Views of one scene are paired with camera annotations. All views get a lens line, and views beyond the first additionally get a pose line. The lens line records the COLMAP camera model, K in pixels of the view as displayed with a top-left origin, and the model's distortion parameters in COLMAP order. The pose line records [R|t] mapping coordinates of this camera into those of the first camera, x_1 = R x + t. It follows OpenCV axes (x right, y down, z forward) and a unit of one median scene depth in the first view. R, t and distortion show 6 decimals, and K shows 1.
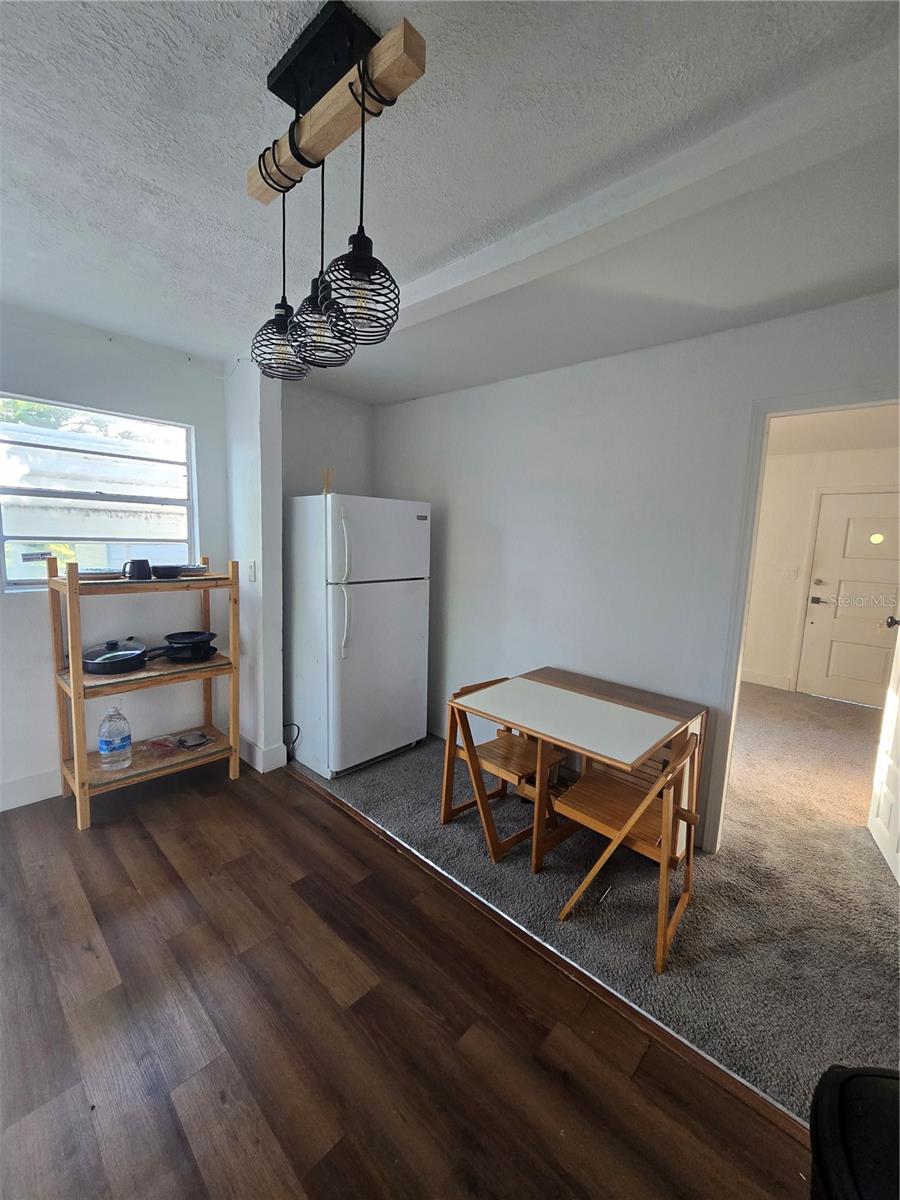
lens RADIAL K [[490.7, 0, 450.7], [0, 490.7, 596.1], [0, 0, 1]] dist [-0.000441, -0.000462]
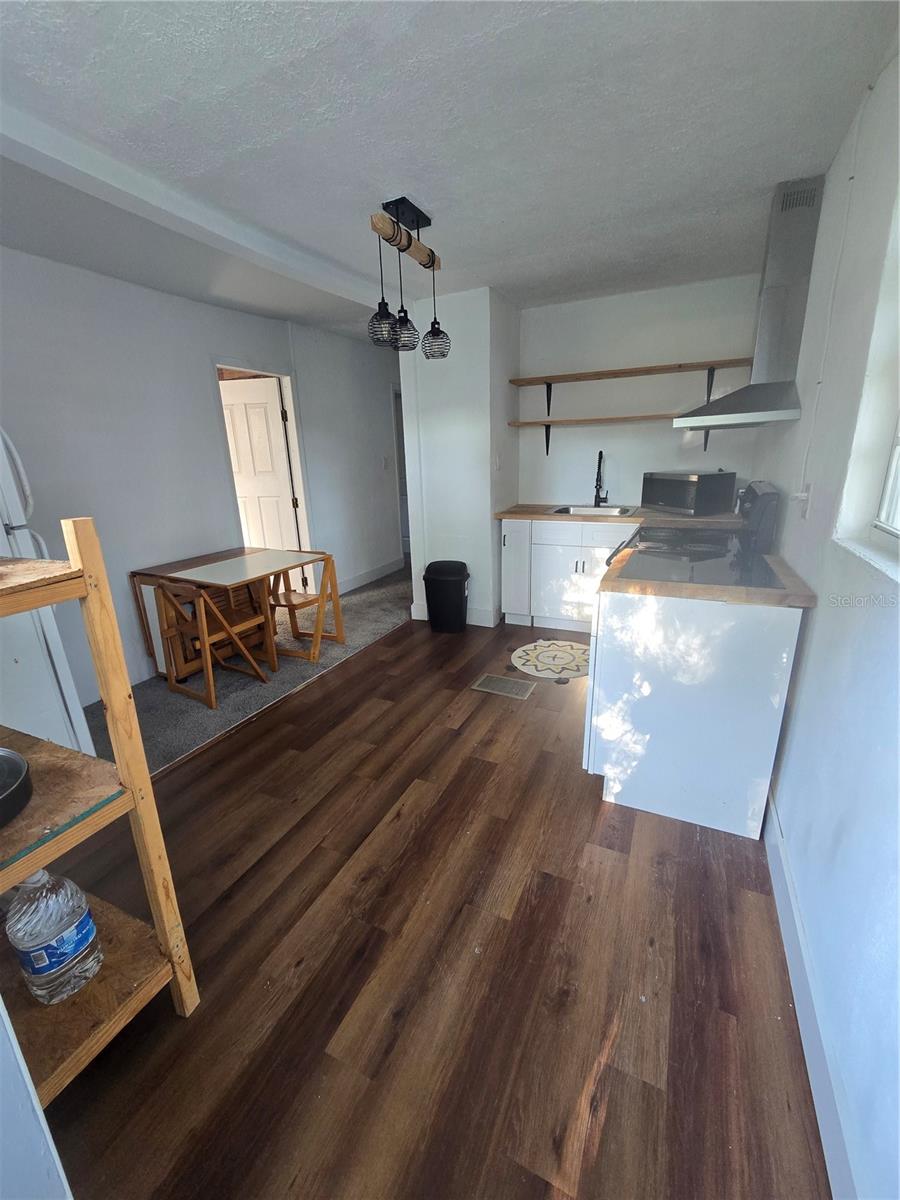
lens RADIAL K [[490.7, 0, 450.6], [0, 490.7, 595.5], [0, 0, 1]] dist [-0.000441, -0.000462]
pose [[-0.311500, -0.297679, 0.902416, -1.673059], [0.139951, 0.924938, 0.353417, -0.147291], [-0.939884, 0.236384, -0.246458, 1.054126]]
